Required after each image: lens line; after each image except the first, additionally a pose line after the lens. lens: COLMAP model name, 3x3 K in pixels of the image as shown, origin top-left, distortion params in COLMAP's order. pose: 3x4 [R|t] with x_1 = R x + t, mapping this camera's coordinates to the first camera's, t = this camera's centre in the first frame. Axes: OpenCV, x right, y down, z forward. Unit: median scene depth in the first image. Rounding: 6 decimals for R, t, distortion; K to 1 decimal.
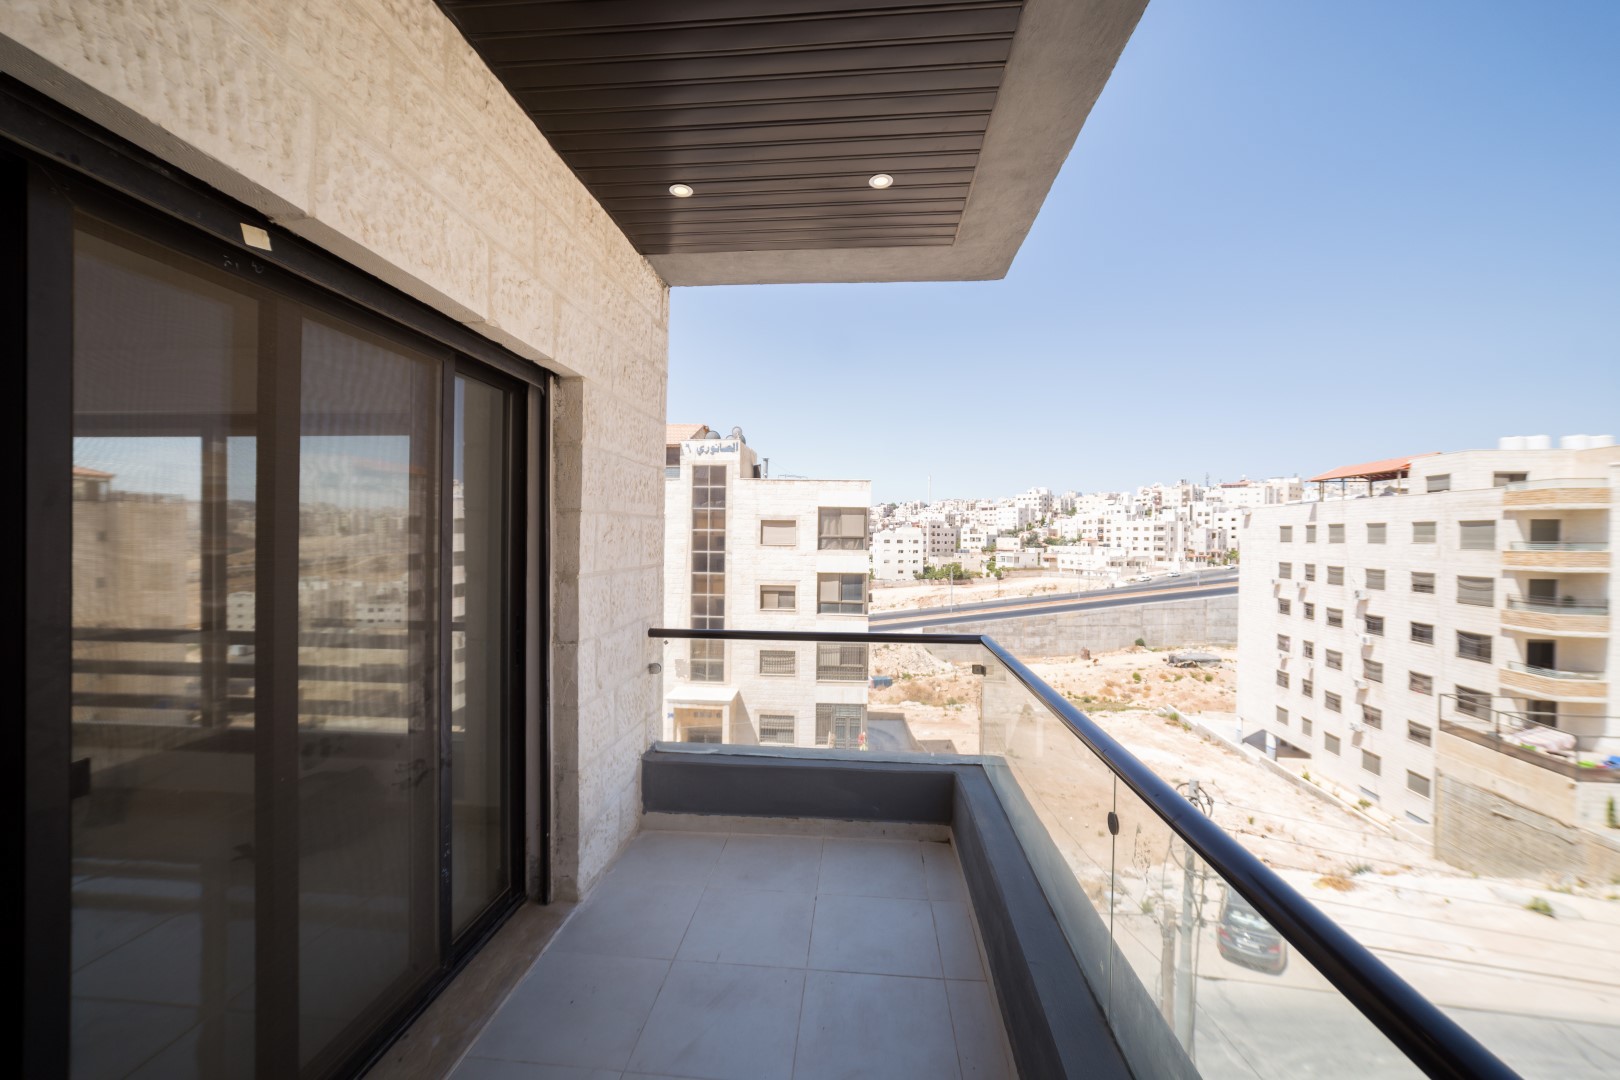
lens RADIAL K [[634.3, 0, 810.8], [0, 634.3, 534.8], [0, 0, 1]] dist [0.000221, 0.000190]
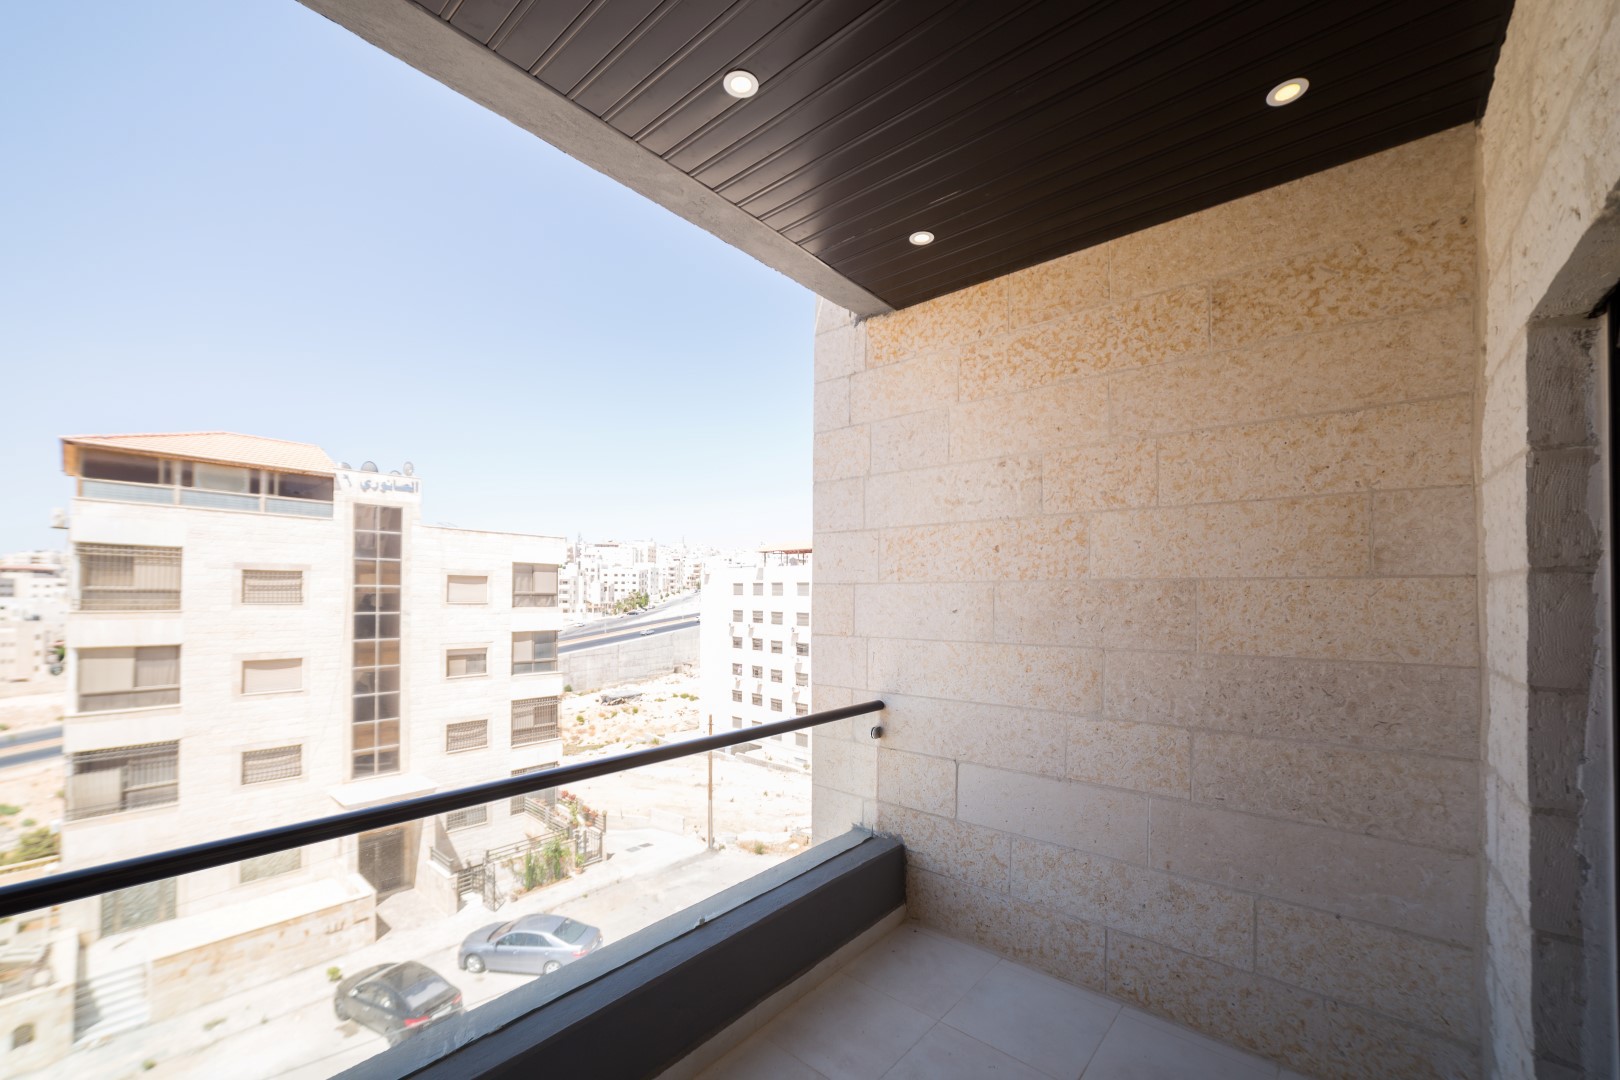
lens RADIAL K [[634.3, 0, 811.6], [0, 634.3, 593.5], [0, 0, 1]] dist [0.000221, 0.000190]
pose [[0.618655, -0.005568, 0.785643, -0.244498], [-0.001060, 0.999968, 0.007921, -0.002751], [-0.785662, -0.005733, 0.618629, 0.038718]]
